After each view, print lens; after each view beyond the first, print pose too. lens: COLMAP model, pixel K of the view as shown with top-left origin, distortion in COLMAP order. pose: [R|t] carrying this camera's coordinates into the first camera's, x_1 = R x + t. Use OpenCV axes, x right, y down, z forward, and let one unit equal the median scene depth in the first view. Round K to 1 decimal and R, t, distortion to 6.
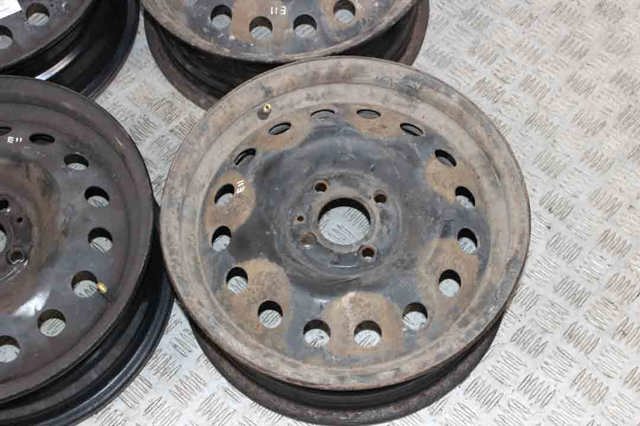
lens RADIAL K [[1022.9, 0, 320.0], [0, 1022.9, 213.0], [0, 0, 1]] dist [-0.051682, 0.157864]
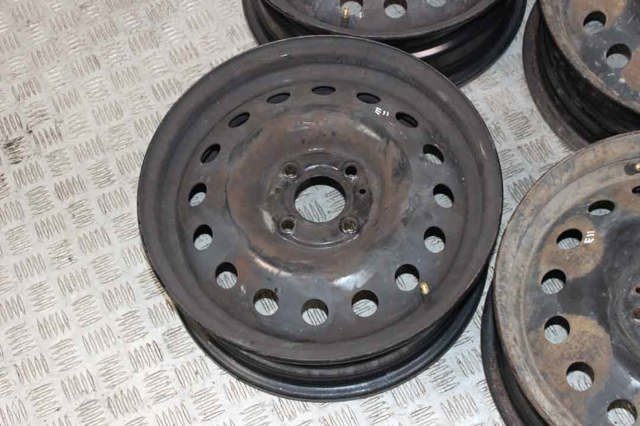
lens RADIAL K [[1022.9, 0, 320.0], [0, 1022.9, 213.0], [0, 0, 1]] dist [-0.051682, 0.157864]
pose [[0.920424, 0.341003, -0.191147, -0.131200], [-0.335778, 0.940020, 0.060124, -0.019024], [0.200185, 0.008843, 0.979718, 0.010181]]
